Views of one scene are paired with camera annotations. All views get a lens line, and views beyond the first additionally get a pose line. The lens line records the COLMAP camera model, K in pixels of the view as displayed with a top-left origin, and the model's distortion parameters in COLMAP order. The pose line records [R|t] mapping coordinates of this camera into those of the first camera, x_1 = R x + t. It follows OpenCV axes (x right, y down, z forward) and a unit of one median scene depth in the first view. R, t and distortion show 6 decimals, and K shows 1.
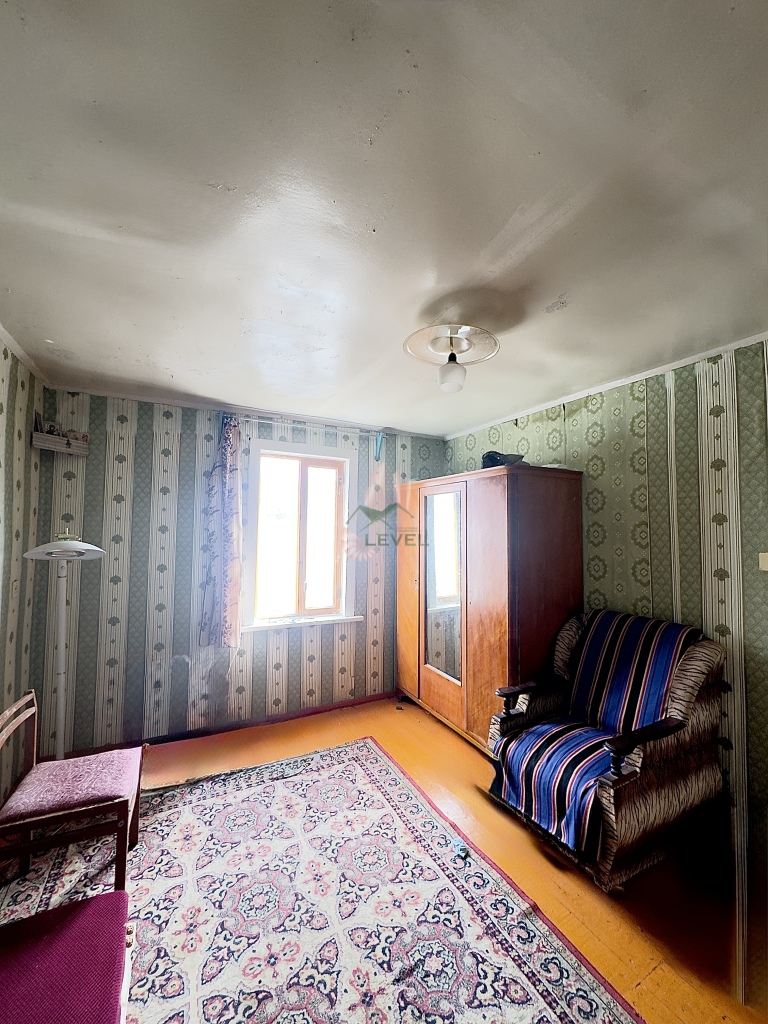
lens RADIAL K [[413.8, 0, 378.9], [0, 413.8, 516.4], [0, 0, 1]] dist [-0.003312, 0.000195]
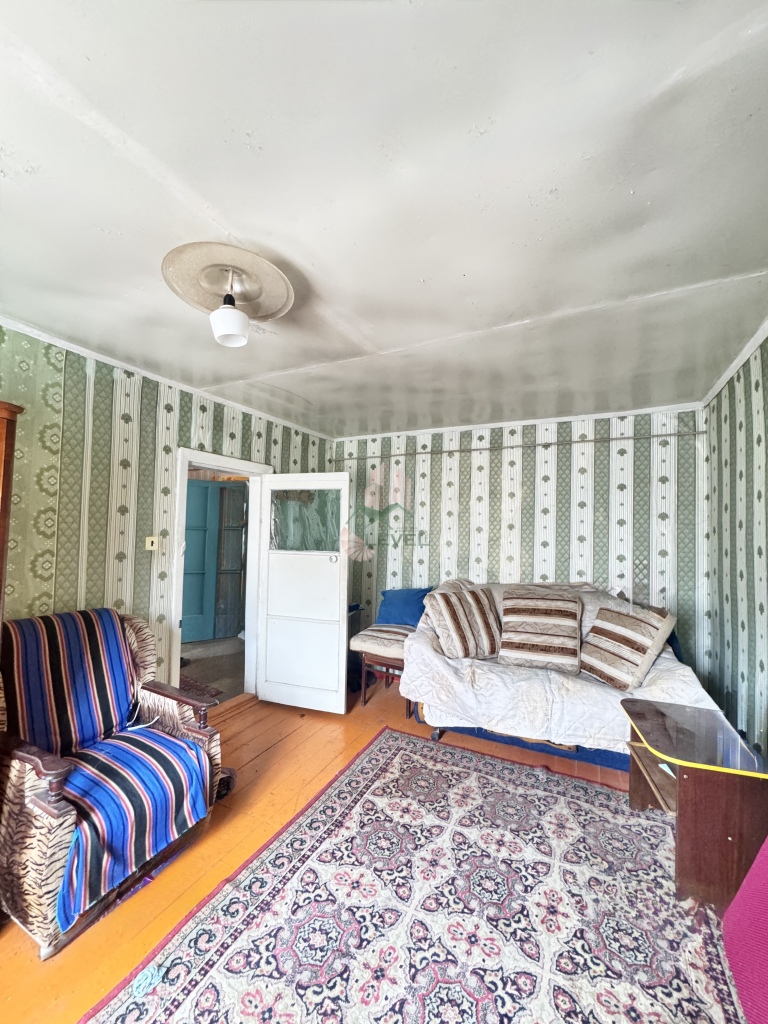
lens RADIAL K [[413.8, 0, 378.9], [0, 413.8, 516.4], [0, 0, 1]] dist [-0.003312, 0.000195]
pose [[-0.593314, -0.010640, 0.804901, -0.713261], [-0.072941, 0.996510, -0.040594, 0.022853], [-0.801660, -0.082795, -0.592019, 1.408659]]
